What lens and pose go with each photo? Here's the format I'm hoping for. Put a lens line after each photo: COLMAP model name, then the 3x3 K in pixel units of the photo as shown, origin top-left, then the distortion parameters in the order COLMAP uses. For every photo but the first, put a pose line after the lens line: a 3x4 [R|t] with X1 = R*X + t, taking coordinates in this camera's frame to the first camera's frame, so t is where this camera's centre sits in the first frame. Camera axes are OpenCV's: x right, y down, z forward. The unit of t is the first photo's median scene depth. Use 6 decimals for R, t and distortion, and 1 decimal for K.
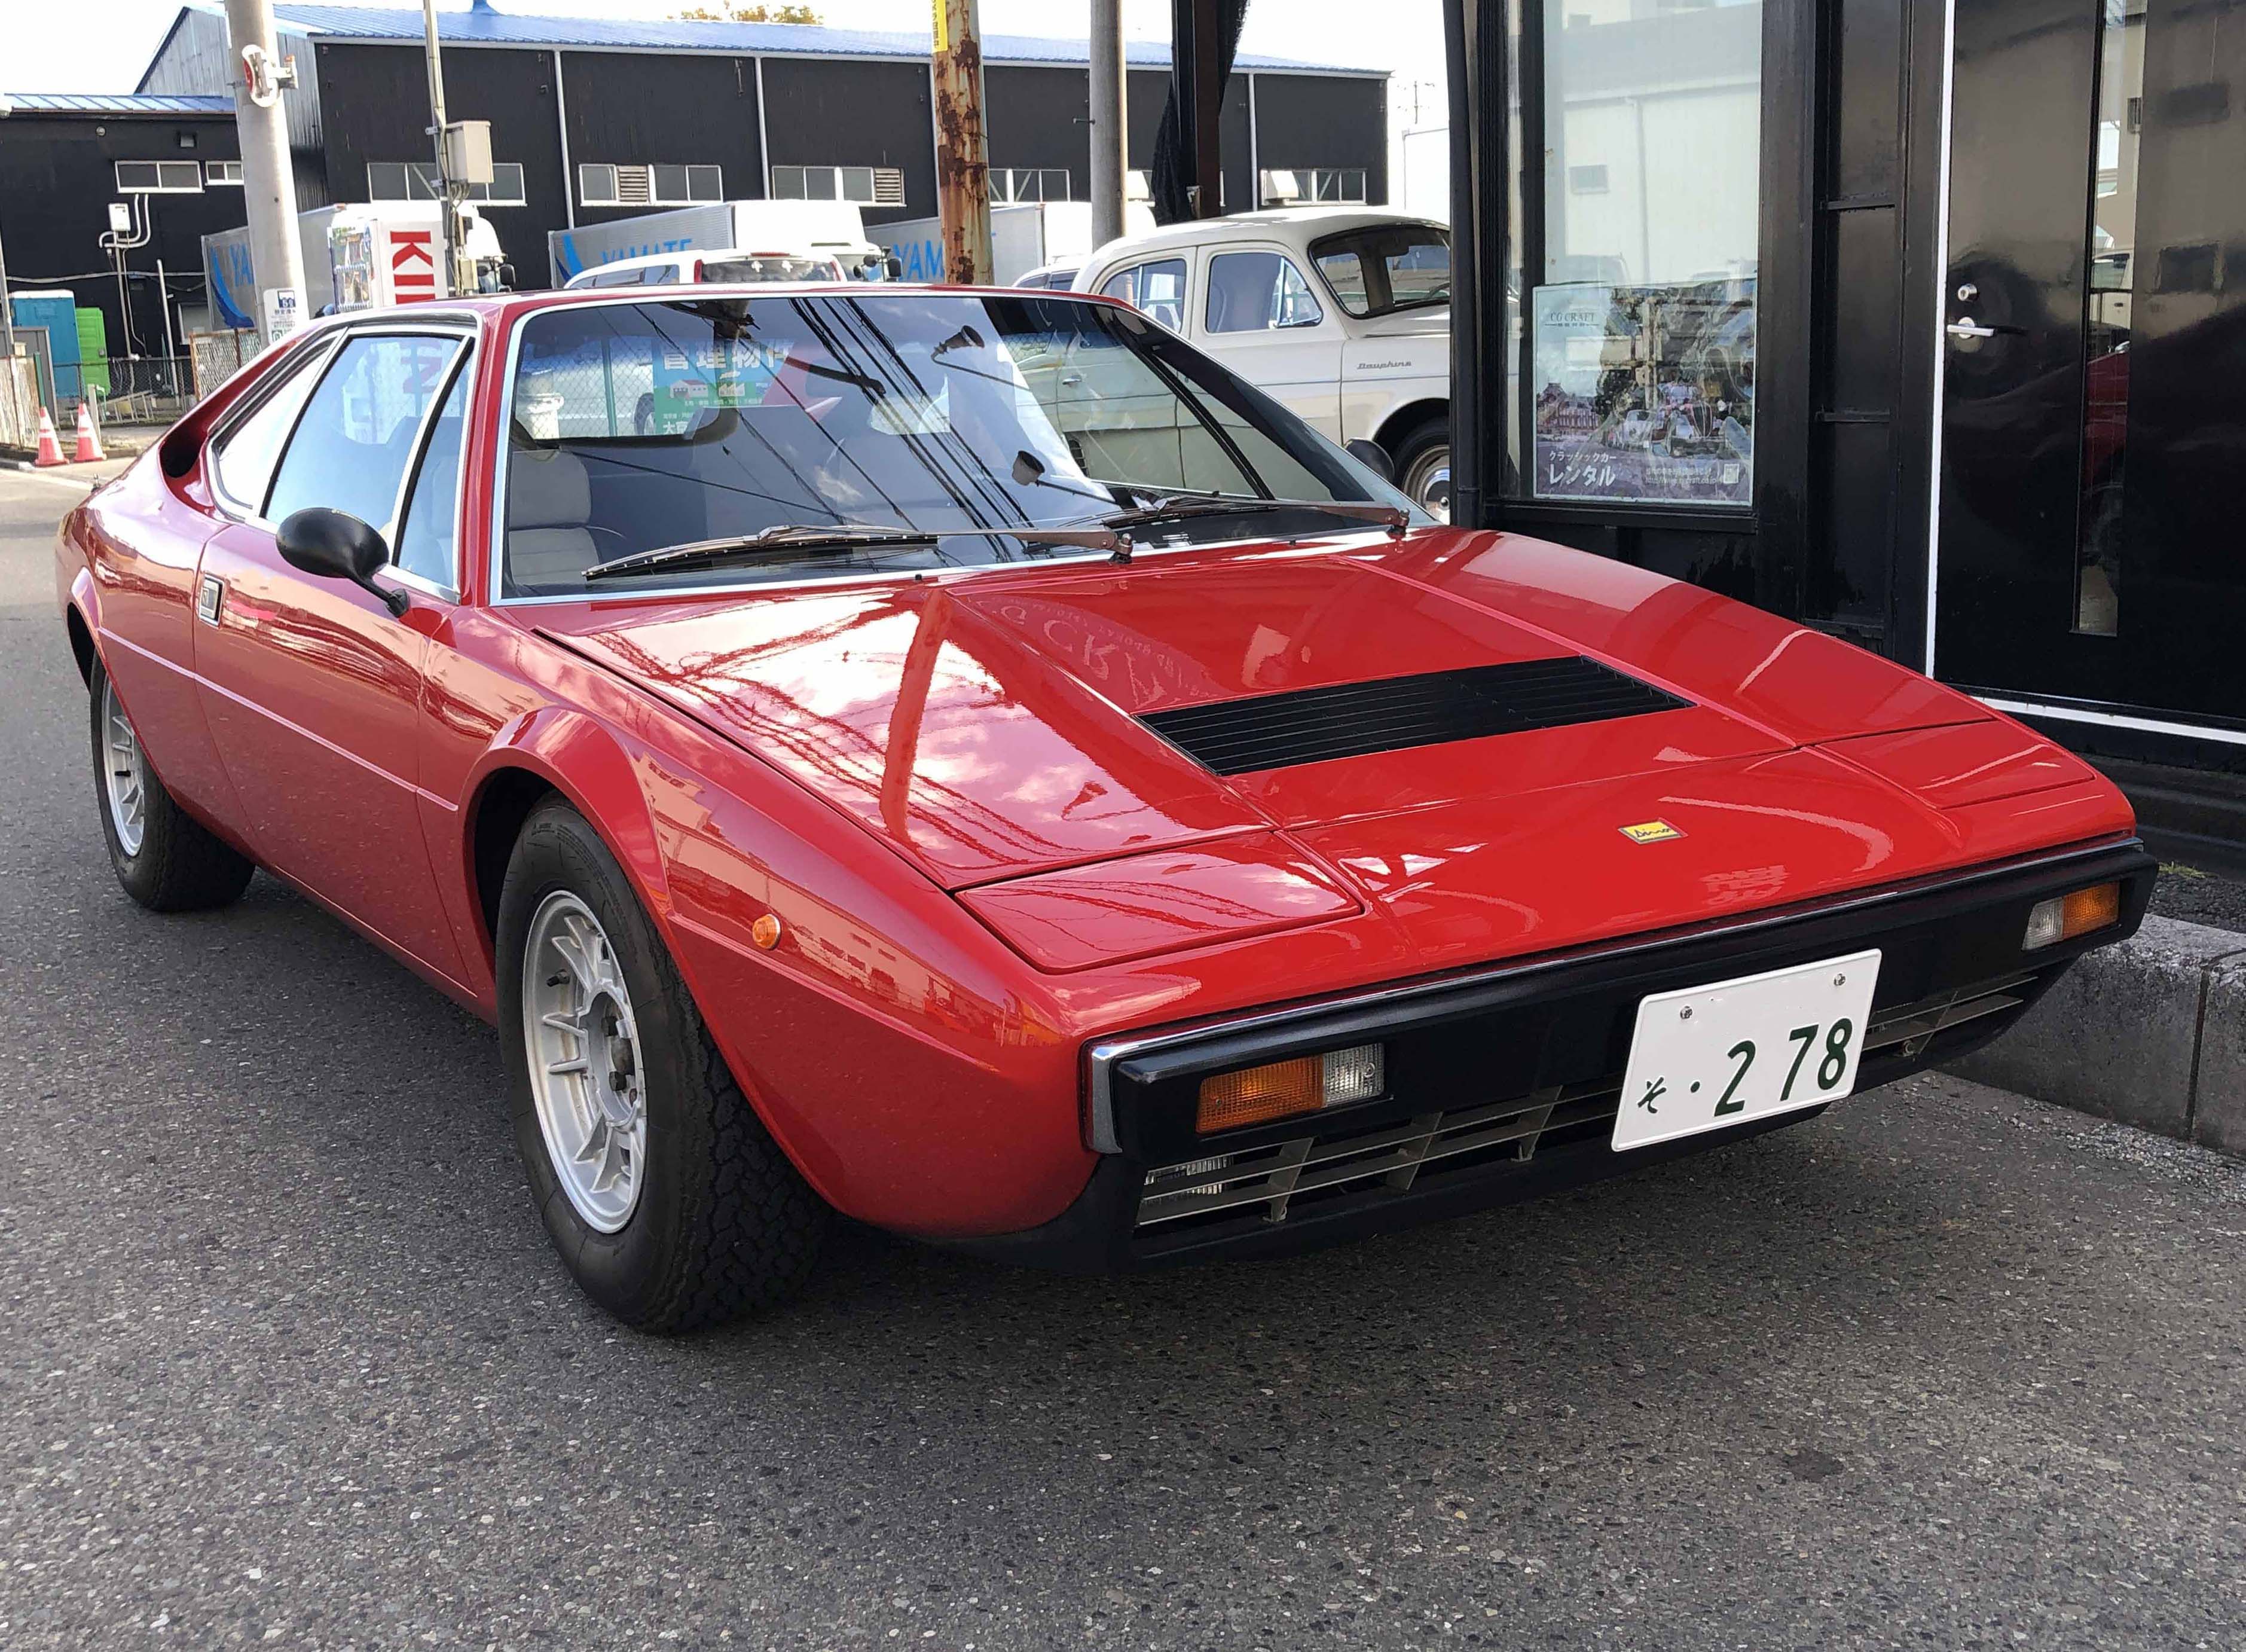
lens RADIAL K [[2387.1, 0, 1123.0], [0, 2387.1, 826.0], [0, 0, 1]] dist [0.075065, -0.160561]
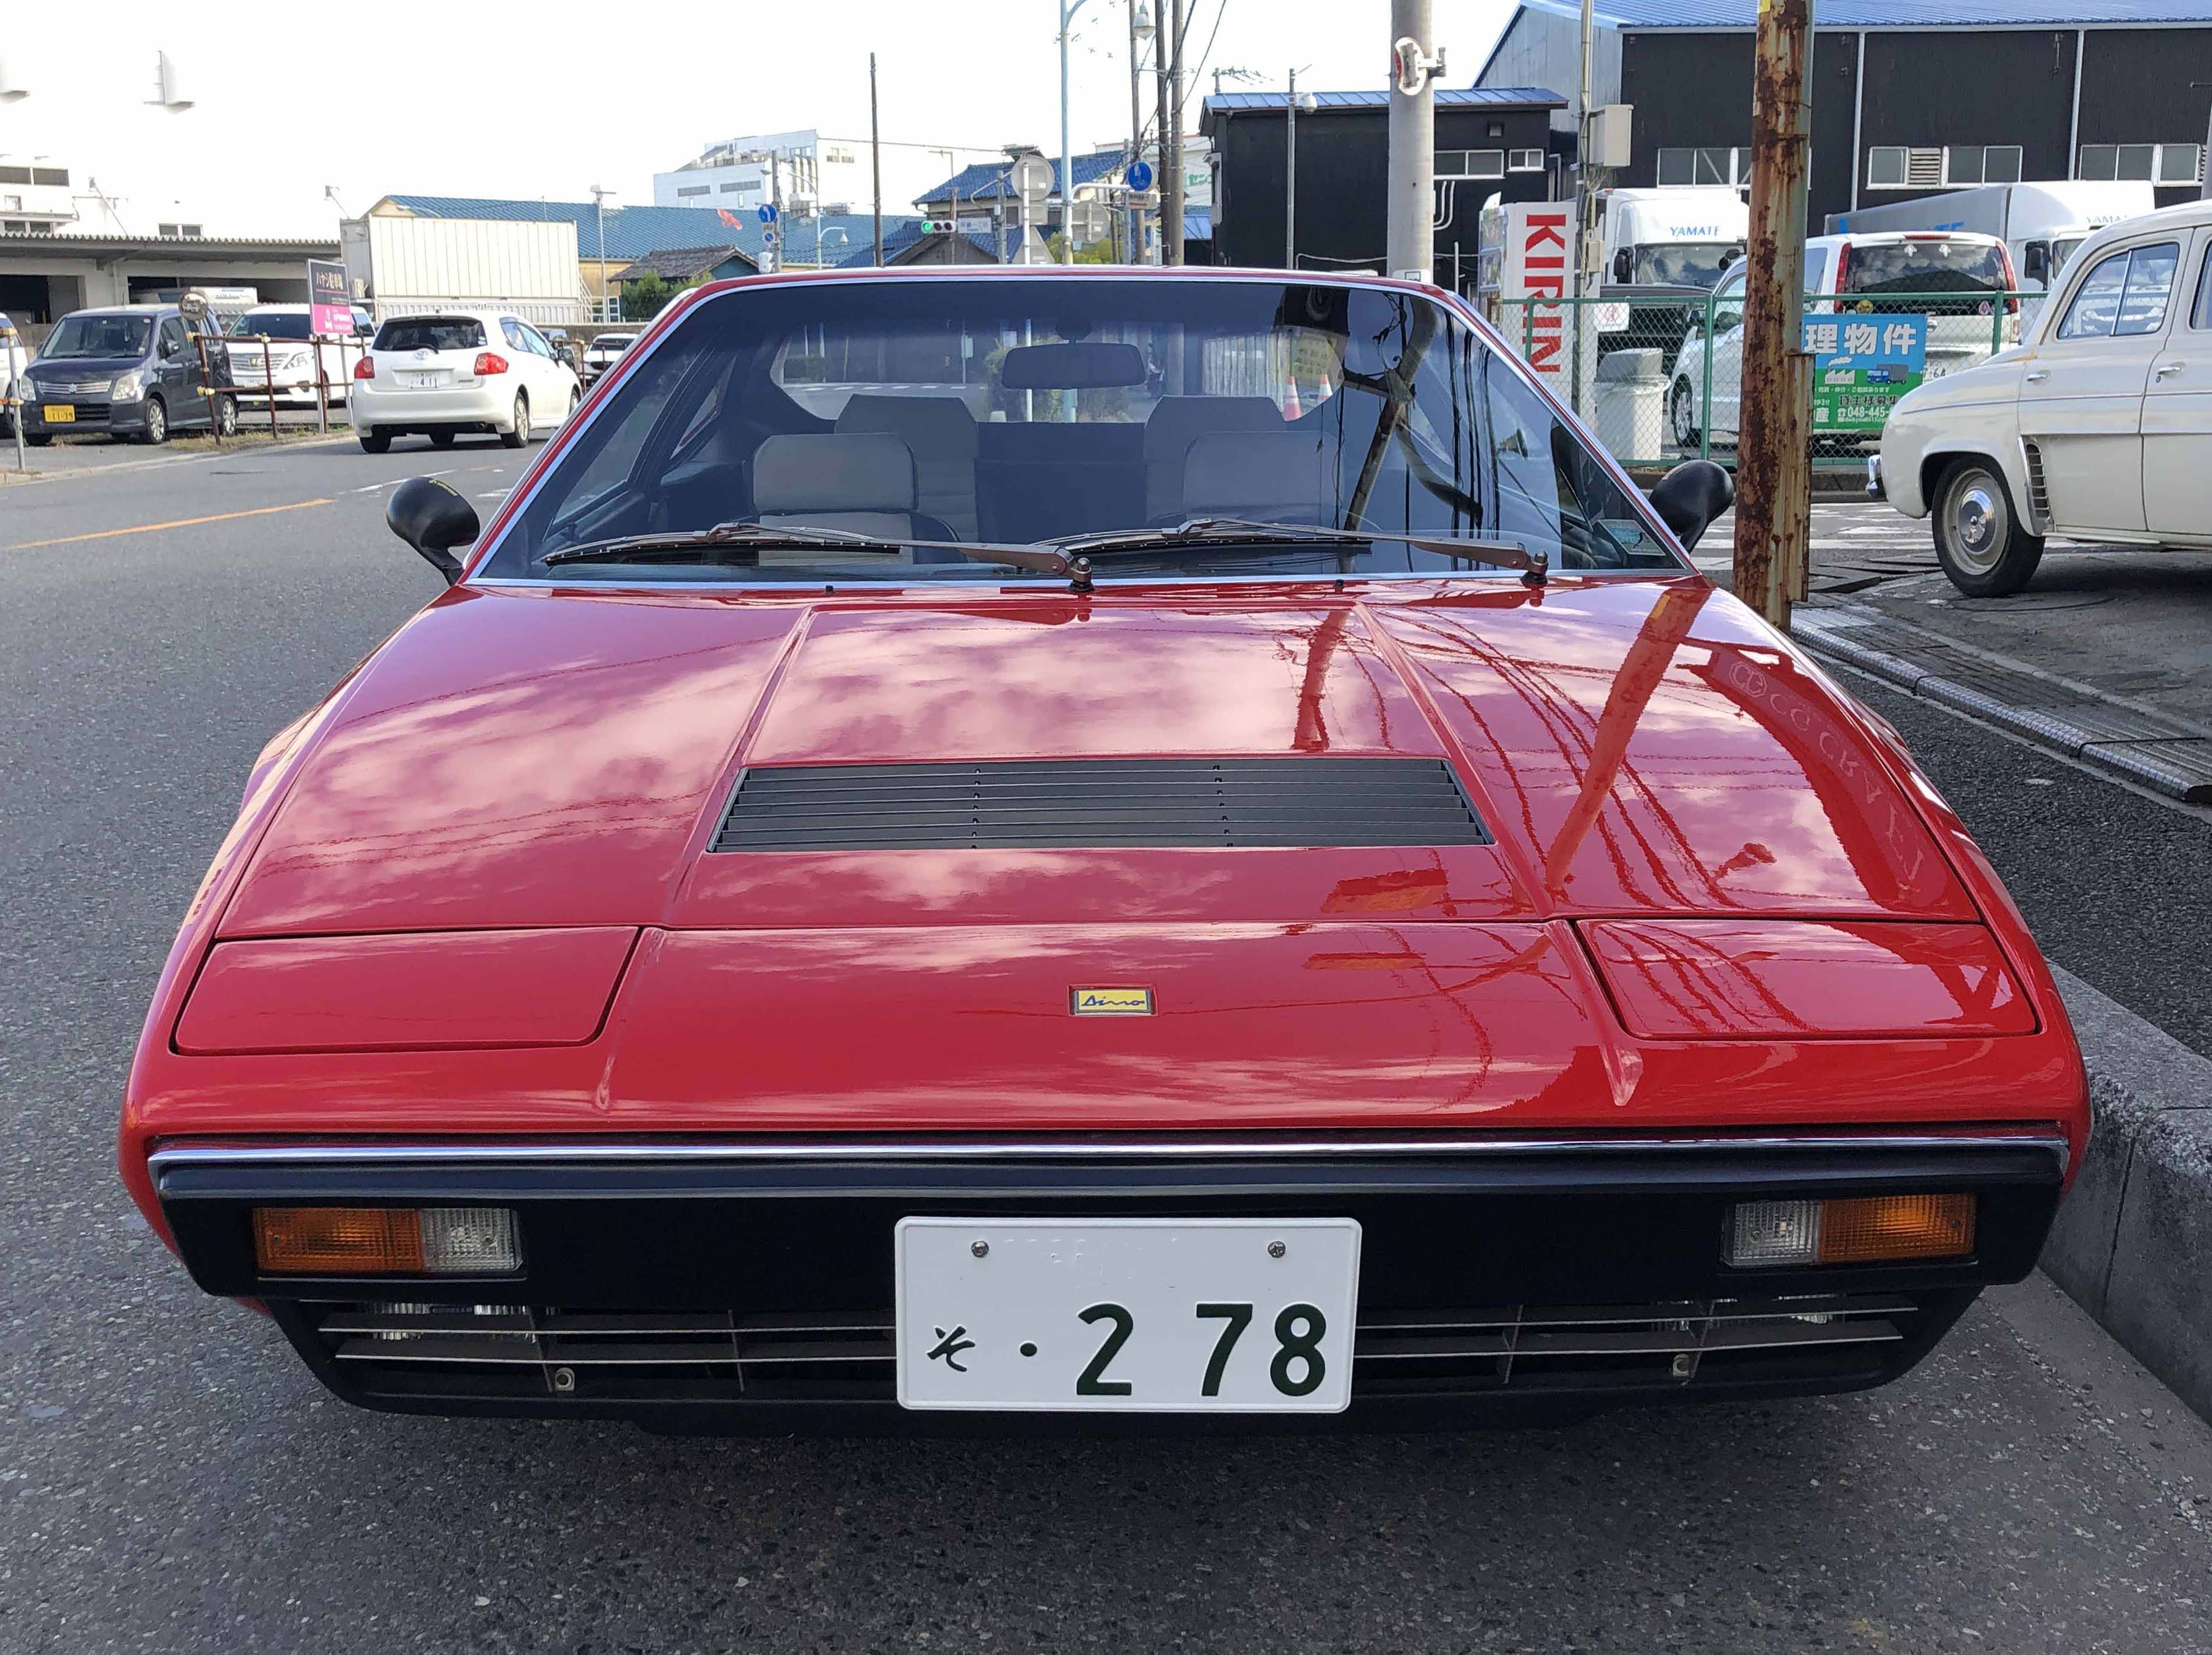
lens RADIAL K [[2363.7, 0, 1106.0], [0, 2363.7, 827.5], [0, 0, 1]] dist [-0.008714, -0.001854]
pose [[0.855052, 0.130351, -0.501891, 0.195423], [-0.124708, 0.991174, 0.044968, -0.028541], [0.503323, 0.024140, 0.863761, 0.119298]]
